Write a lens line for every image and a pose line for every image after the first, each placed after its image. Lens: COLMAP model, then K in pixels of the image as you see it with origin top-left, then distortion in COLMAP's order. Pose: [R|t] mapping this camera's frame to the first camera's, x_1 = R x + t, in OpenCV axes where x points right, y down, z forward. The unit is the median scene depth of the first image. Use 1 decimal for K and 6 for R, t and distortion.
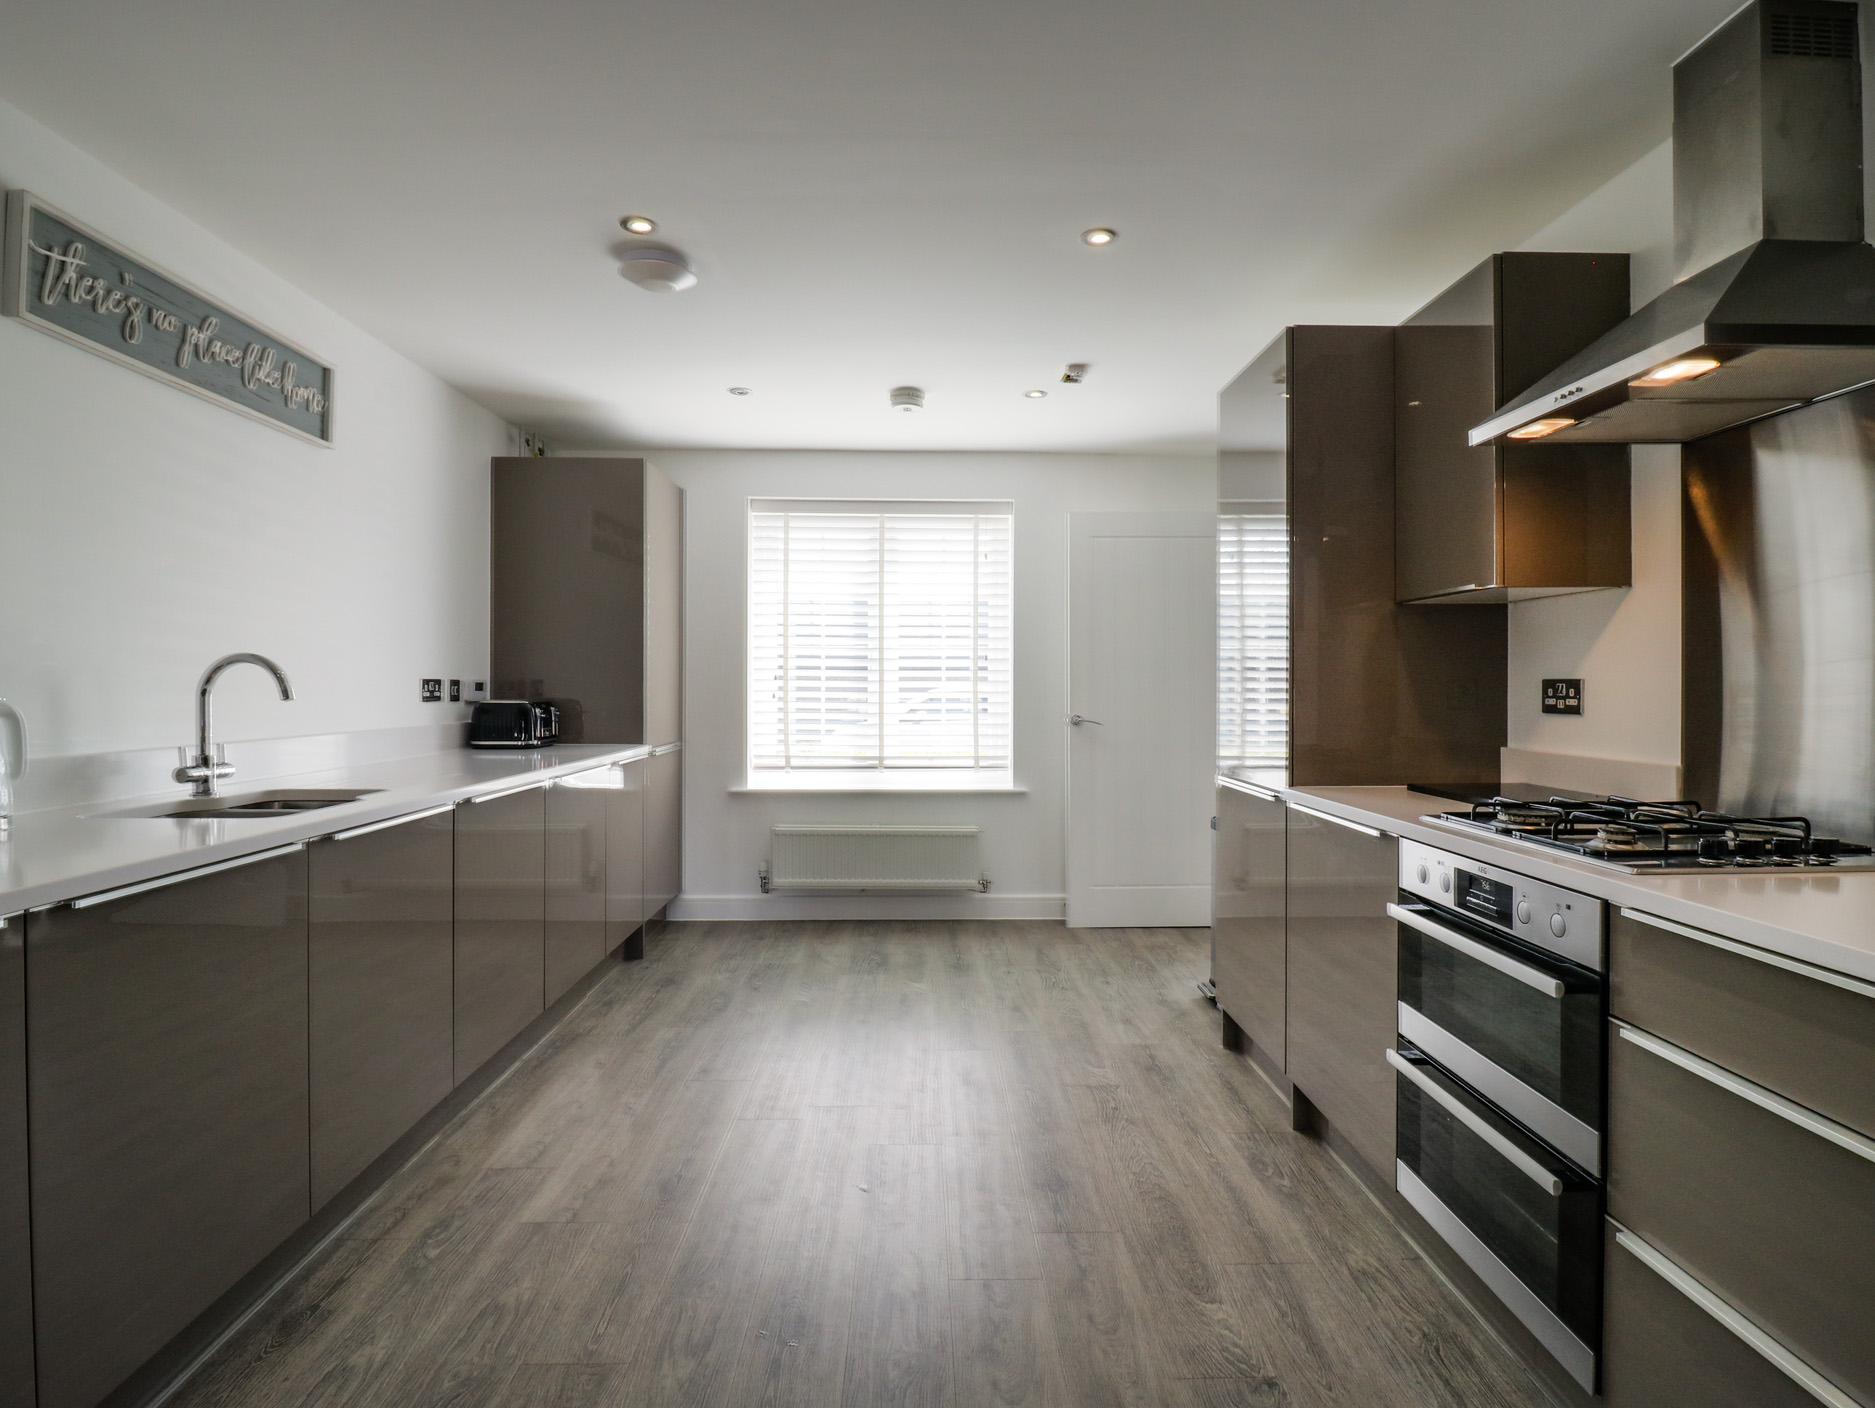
lens RADIAL K [[989.1, 0, 950.0], [0, 989.1, 692.2], [0, 0, 1]] dist [0.002436, -0.015913]
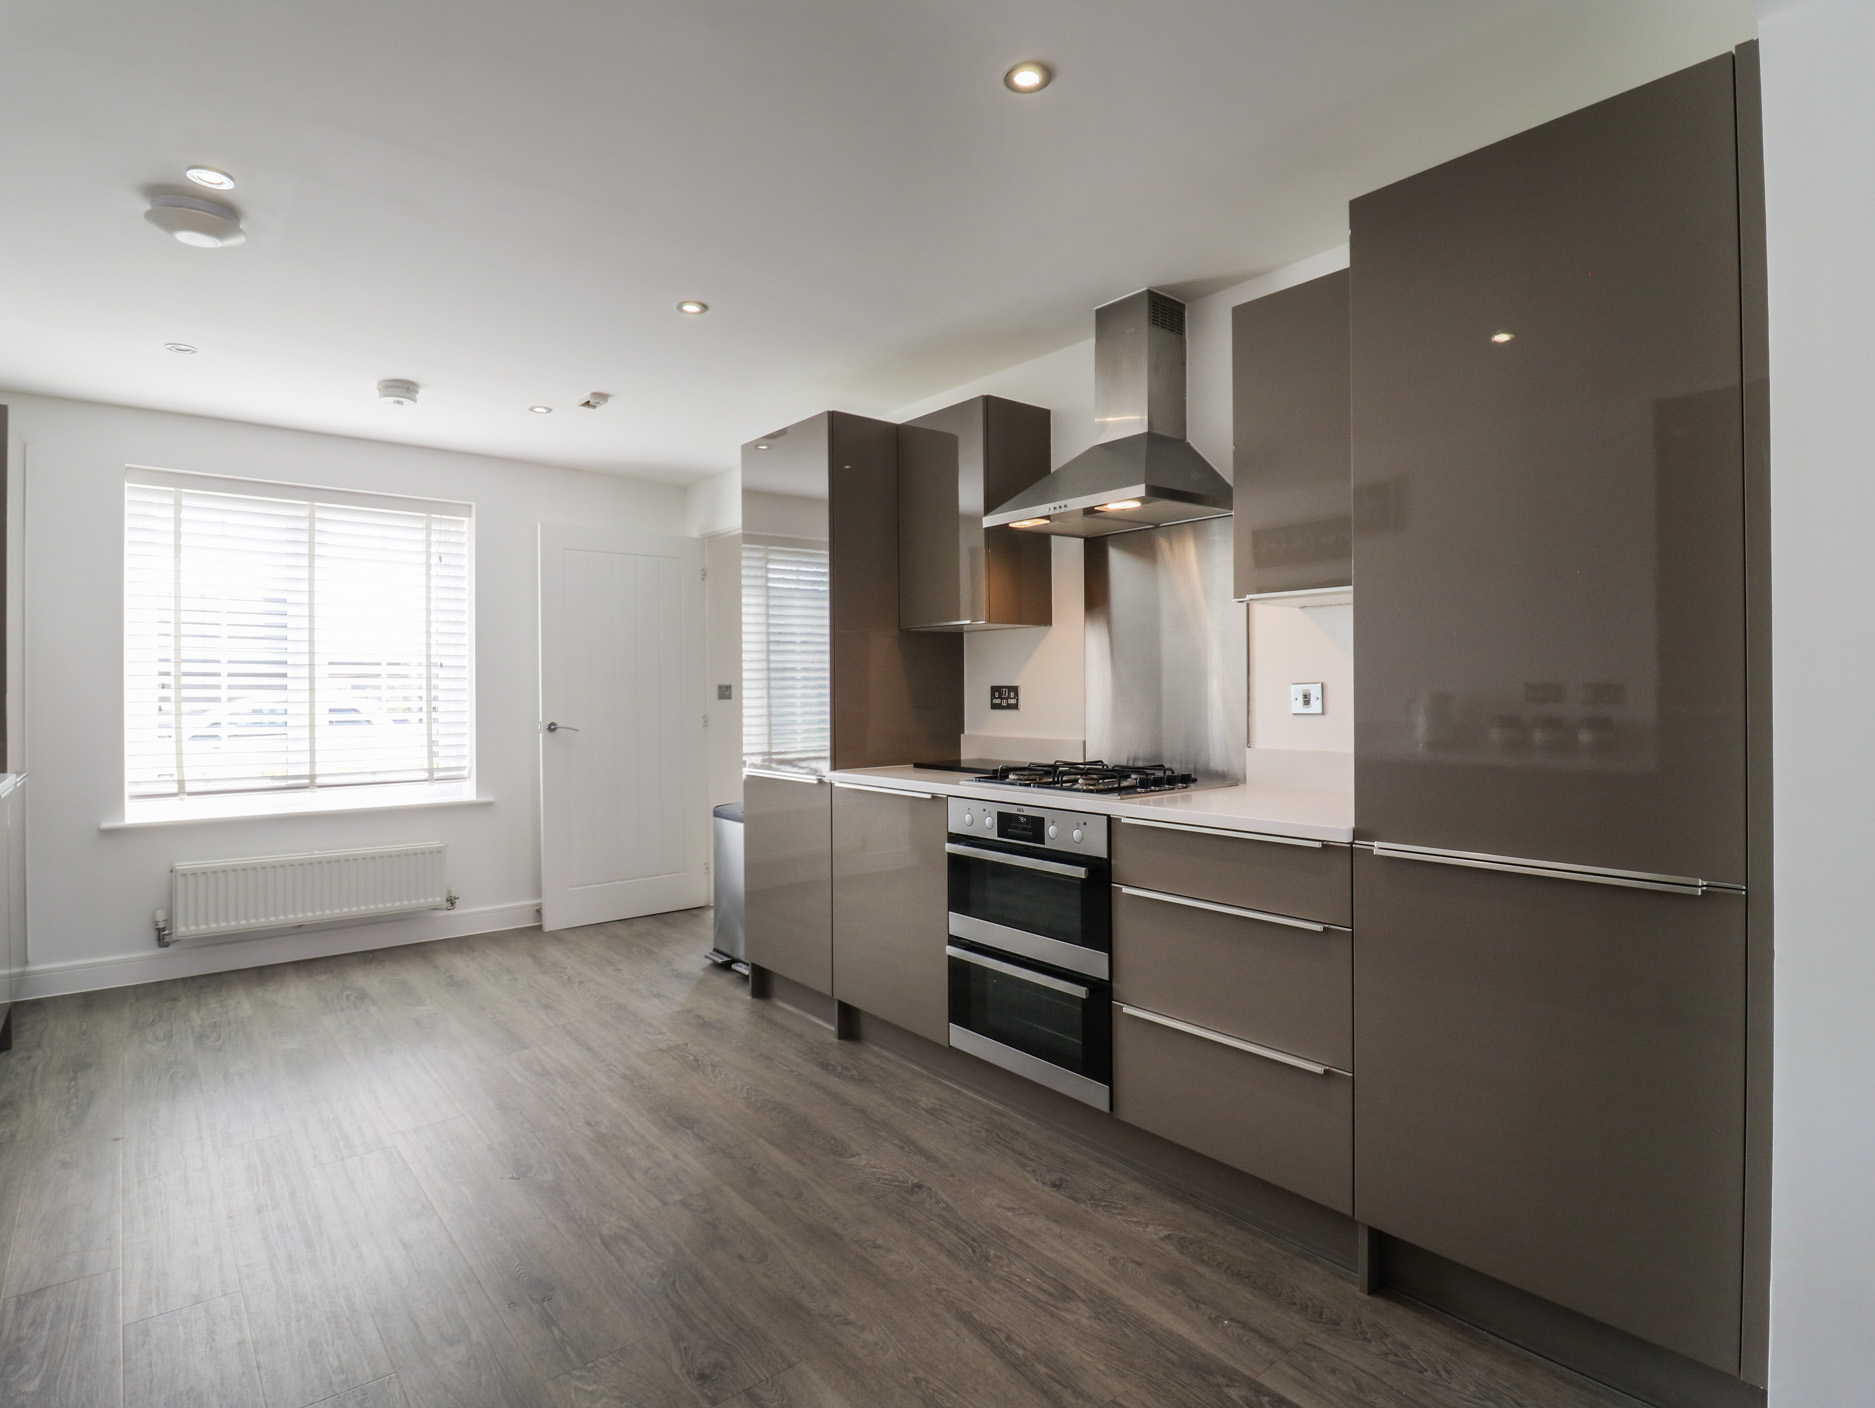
lens RADIAL K [[979.7, 0, 947.1], [0, 979.7, 690.6], [0, 0, 1]] dist [0.005128, -0.015368]
pose [[0.785144, -0.006366, 0.619281, -0.313578], [0.011045, 0.999932, -0.003726, -0.001216], [-0.619215, 0.009765, 0.785161, -0.083401]]
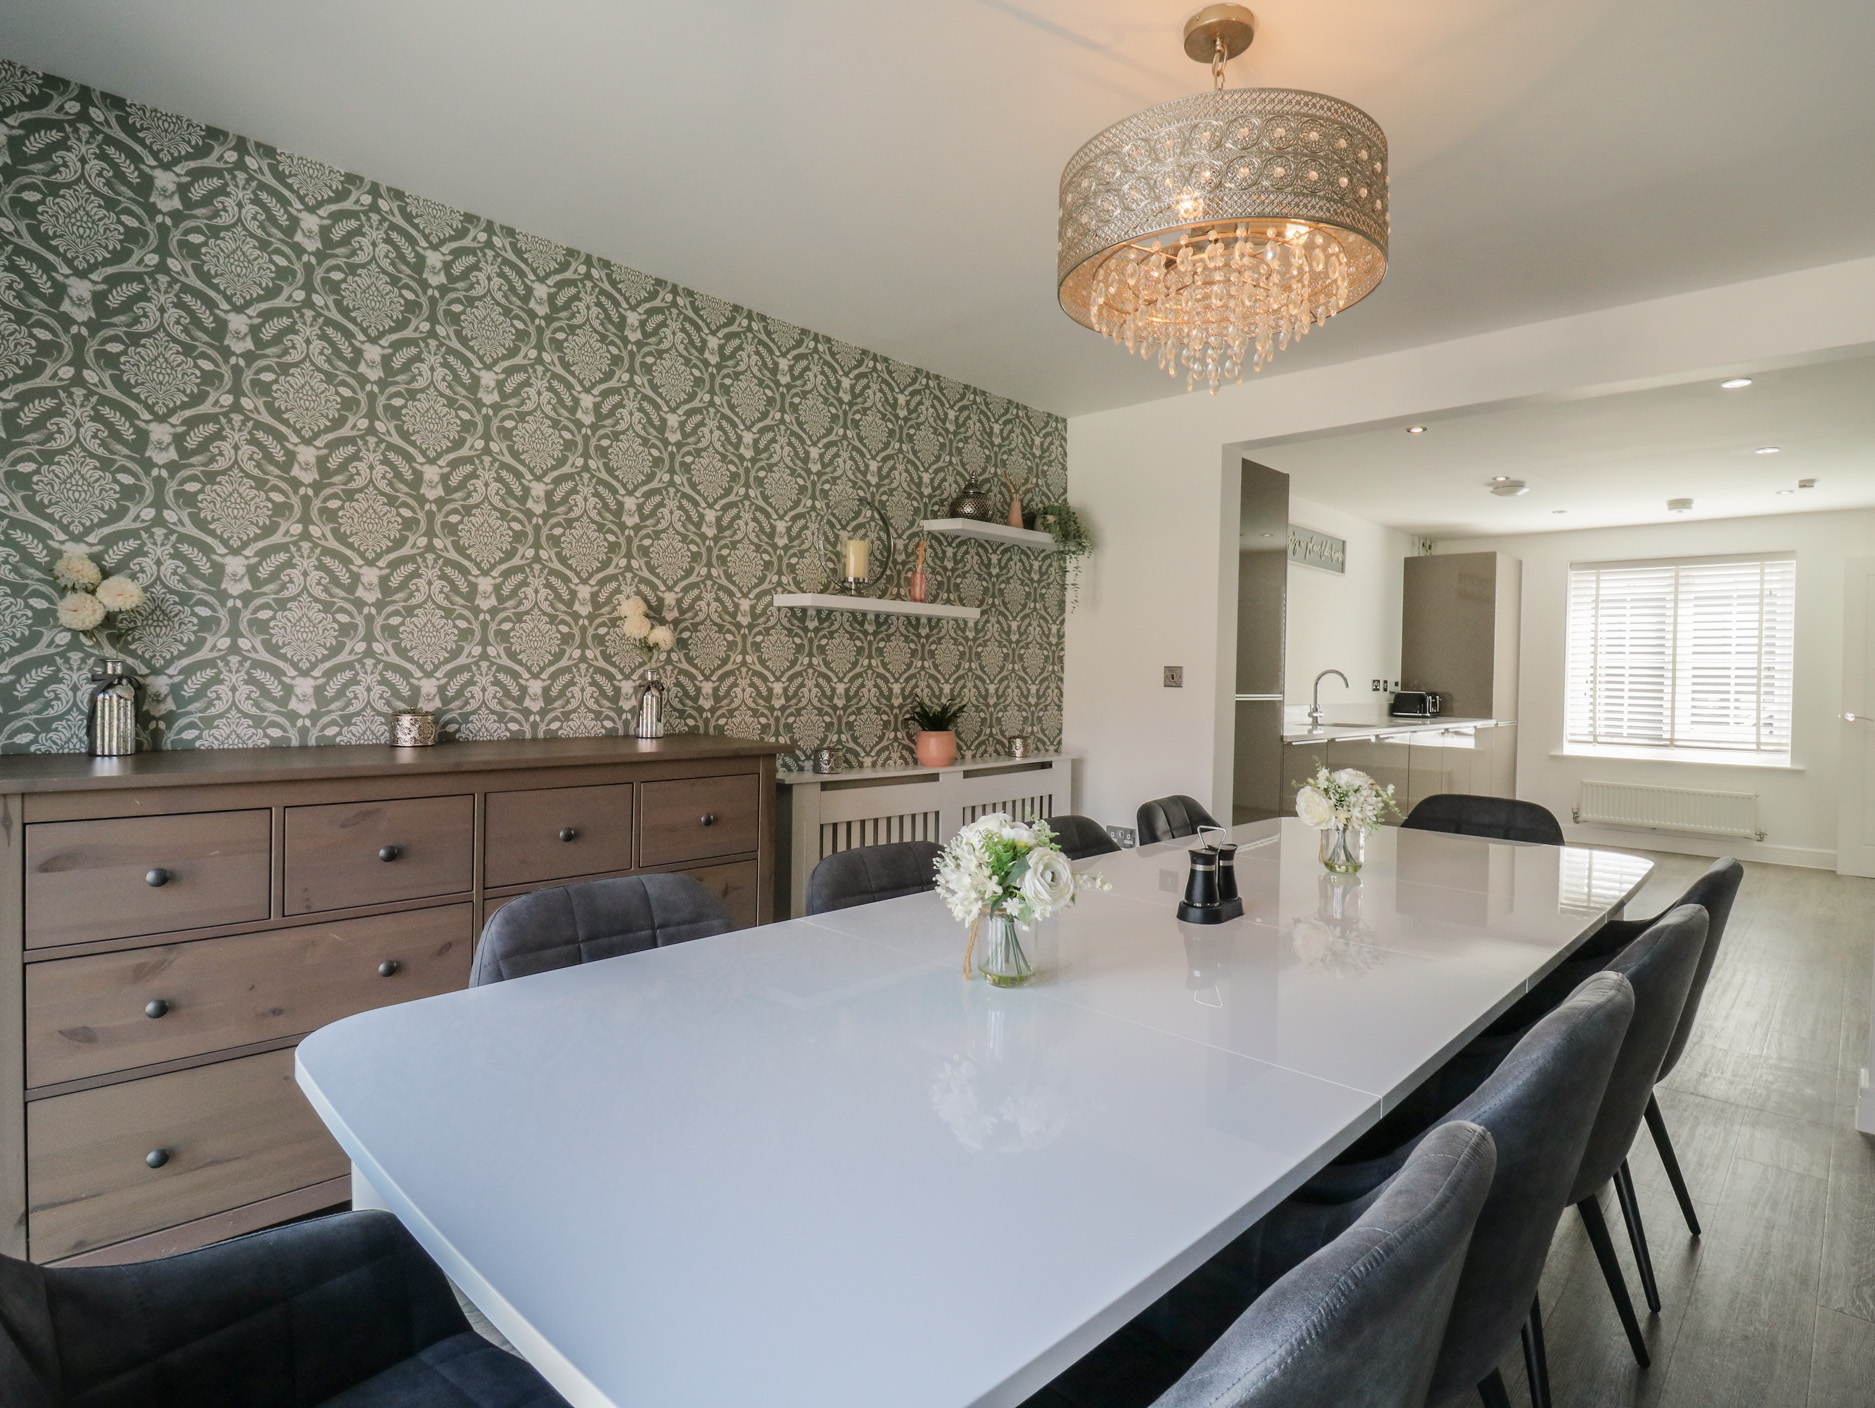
lens RADIAL K [[979.7, 0, 947.1], [0, 979.7, 690.6], [0, 0, 1]] dist [0.005128, -0.015368]
pose [[0.703528, 0.020029, -0.710385, 0.361537], [-0.021485, 0.999745, 0.006910, 0.017833], [0.710342, 0.010401, 0.703780, -1.346572]]
